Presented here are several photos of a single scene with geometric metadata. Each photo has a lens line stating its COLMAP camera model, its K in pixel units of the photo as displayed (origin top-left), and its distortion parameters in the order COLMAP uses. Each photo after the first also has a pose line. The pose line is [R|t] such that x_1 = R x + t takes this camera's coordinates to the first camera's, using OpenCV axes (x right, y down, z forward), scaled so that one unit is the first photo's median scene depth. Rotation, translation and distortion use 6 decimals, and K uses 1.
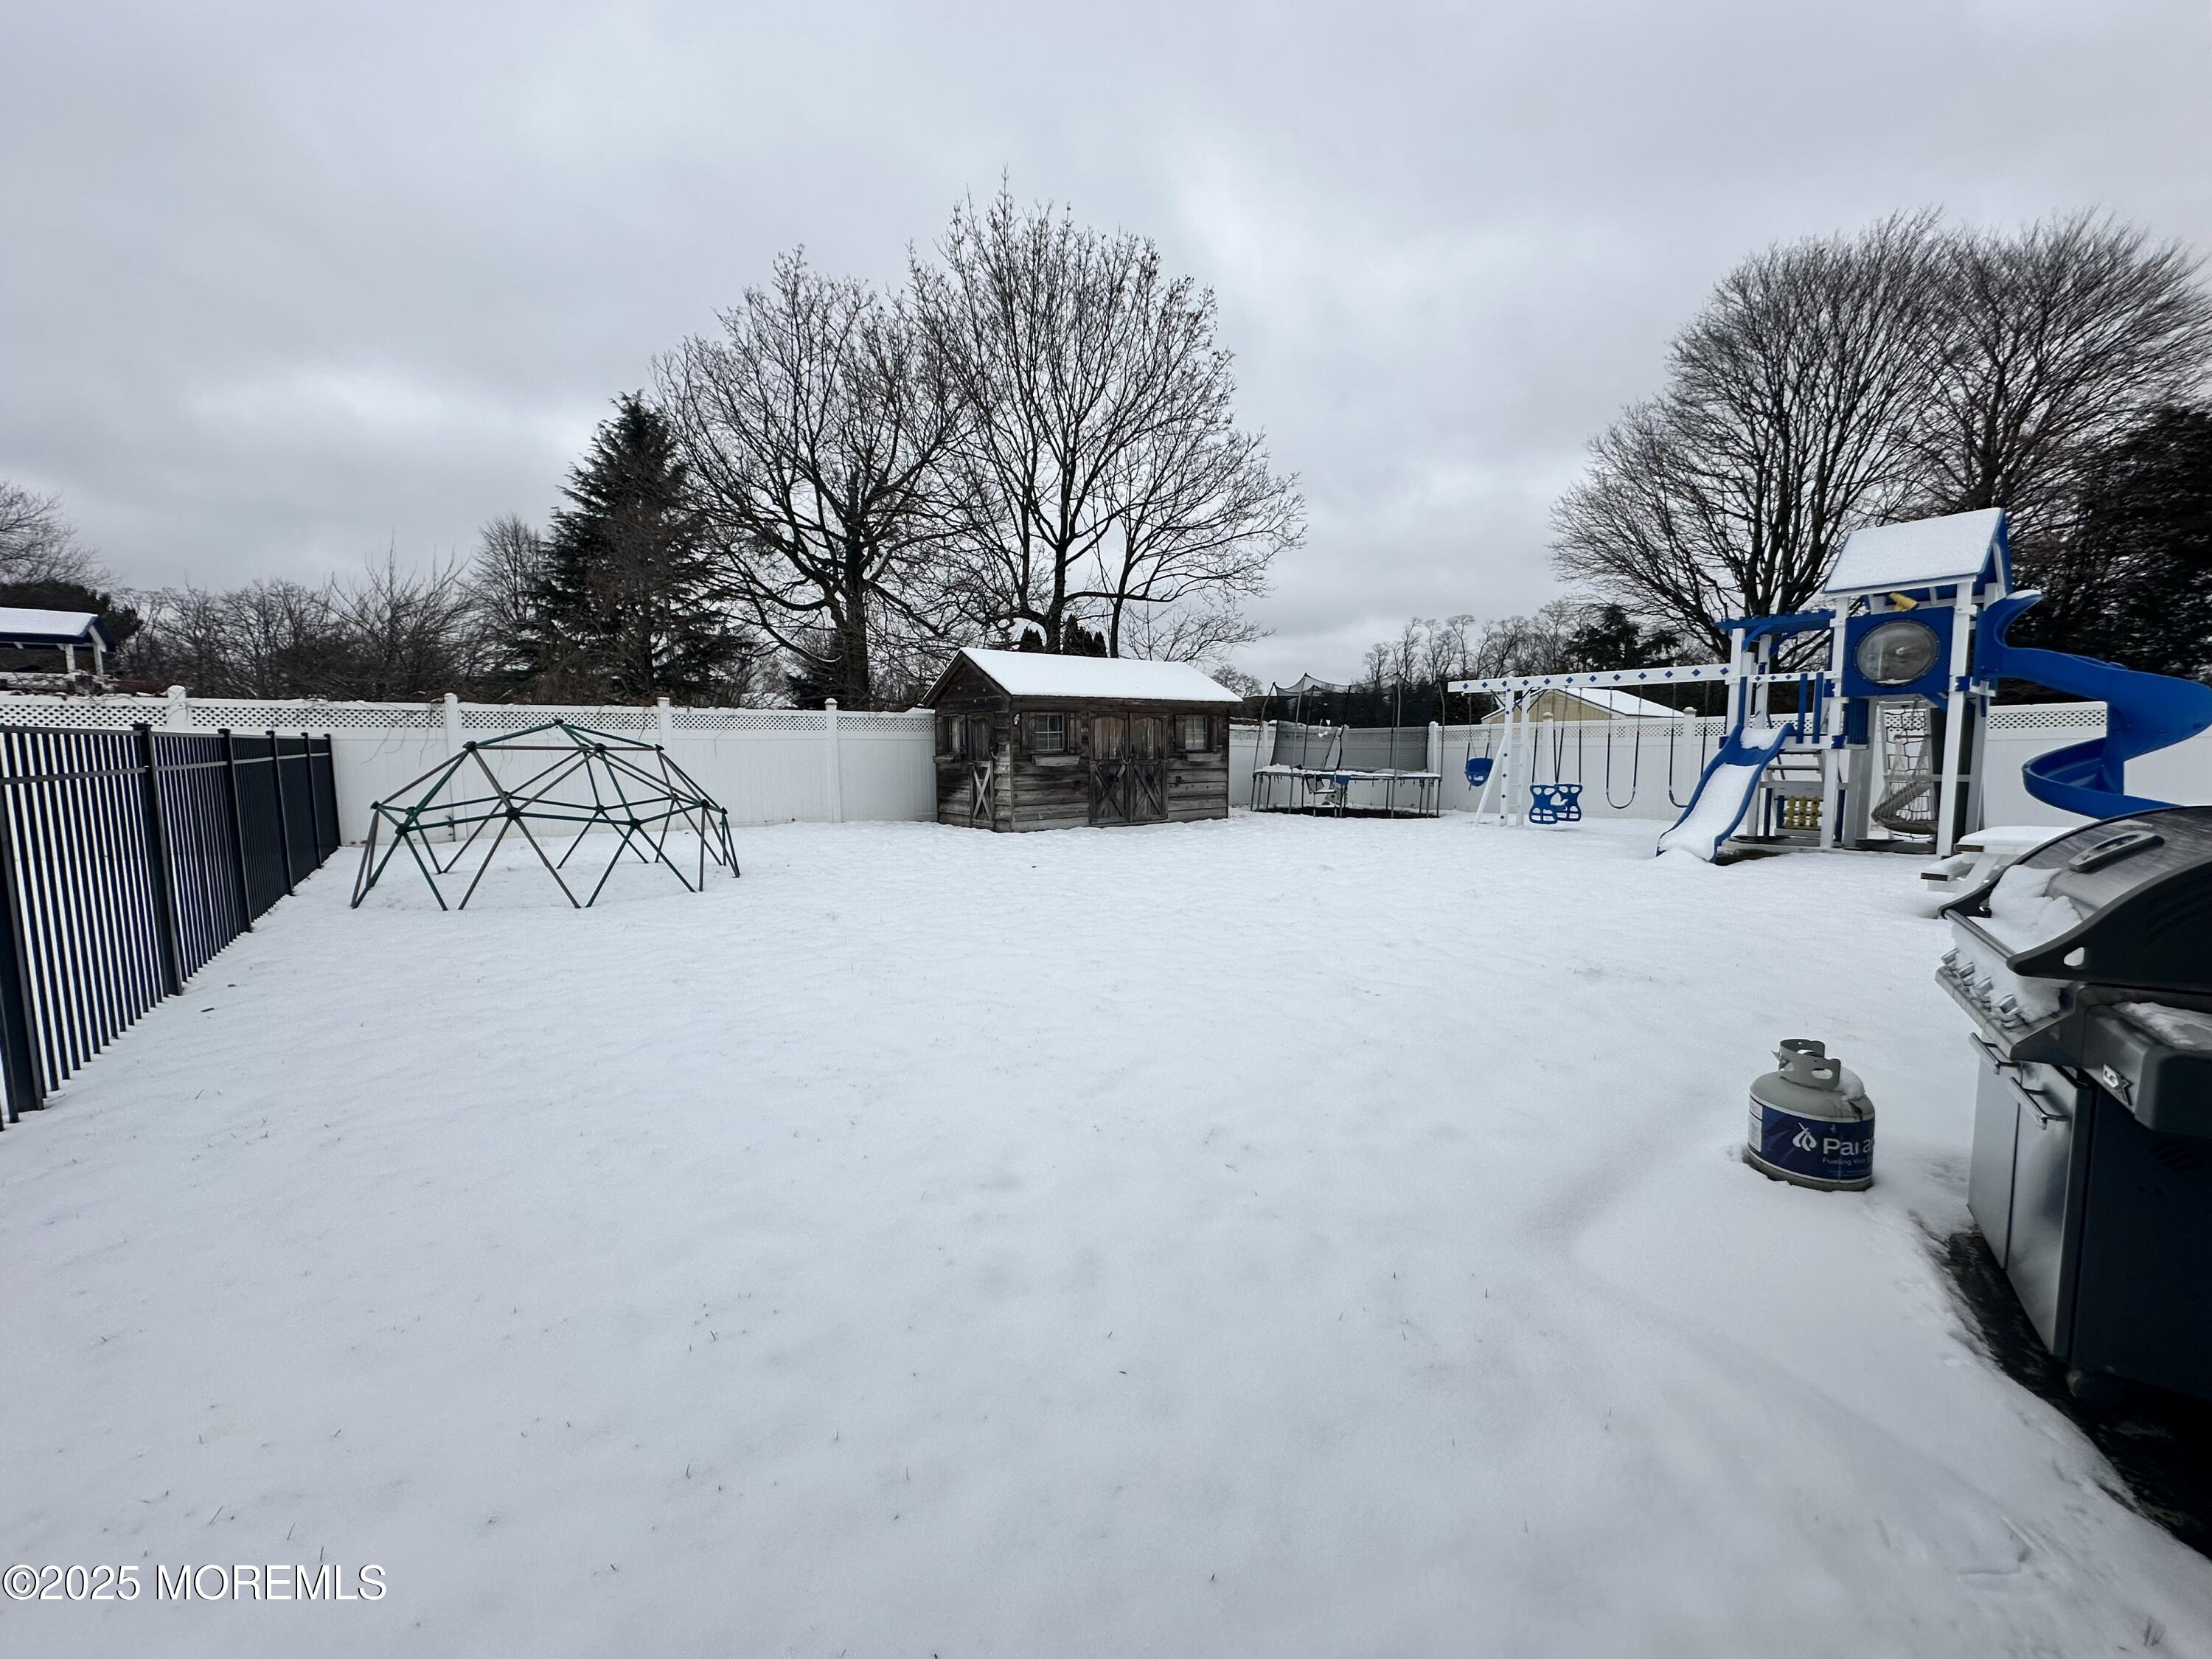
lens RADIAL K [[882.0, 0, 1116.0], [0, 882.0, 827.2], [0, 0, 1]] dist [0.000189, 0.000746]
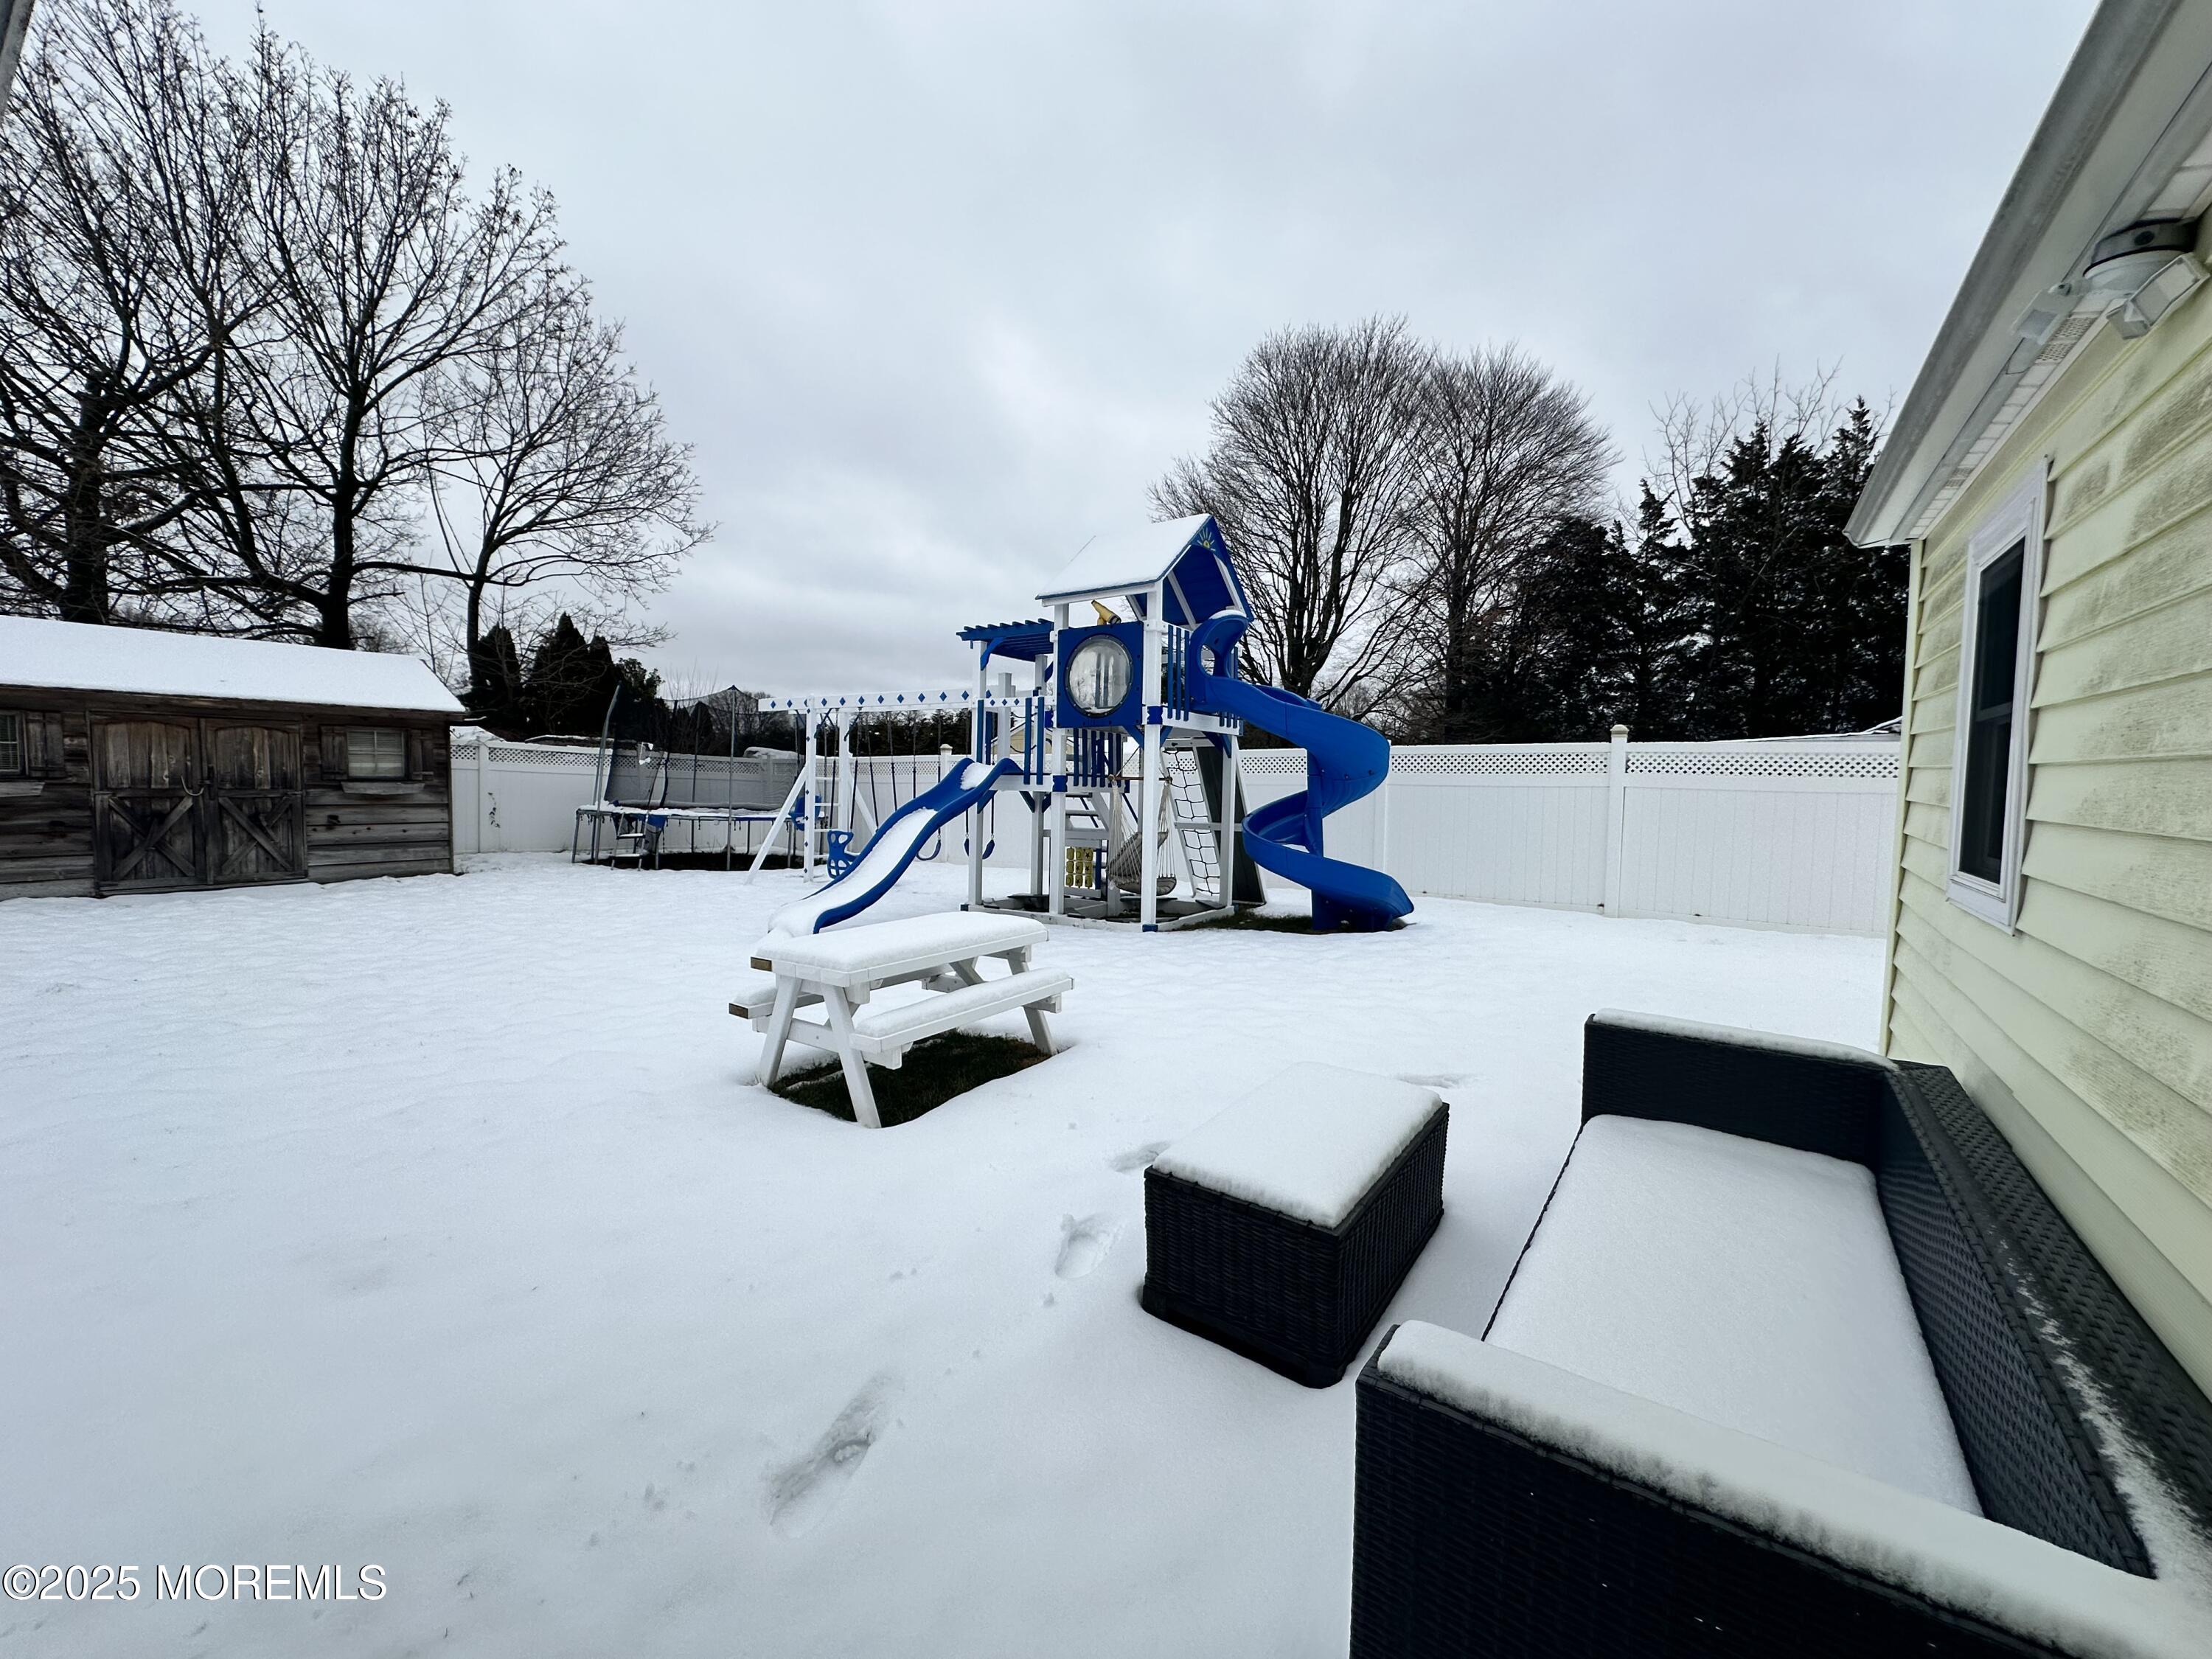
lens RADIAL K [[882.0, 0, 1093.0], [0, 882.0, 830.3], [0, 0, 1]] dist [0.000189, 0.000746]
pose [[0.948420, 0.003583, 0.316997, 0.182825], [0.006962, 0.999460, -0.032128, -0.008677], [-0.316940, 0.032677, 0.947882, 0.071004]]
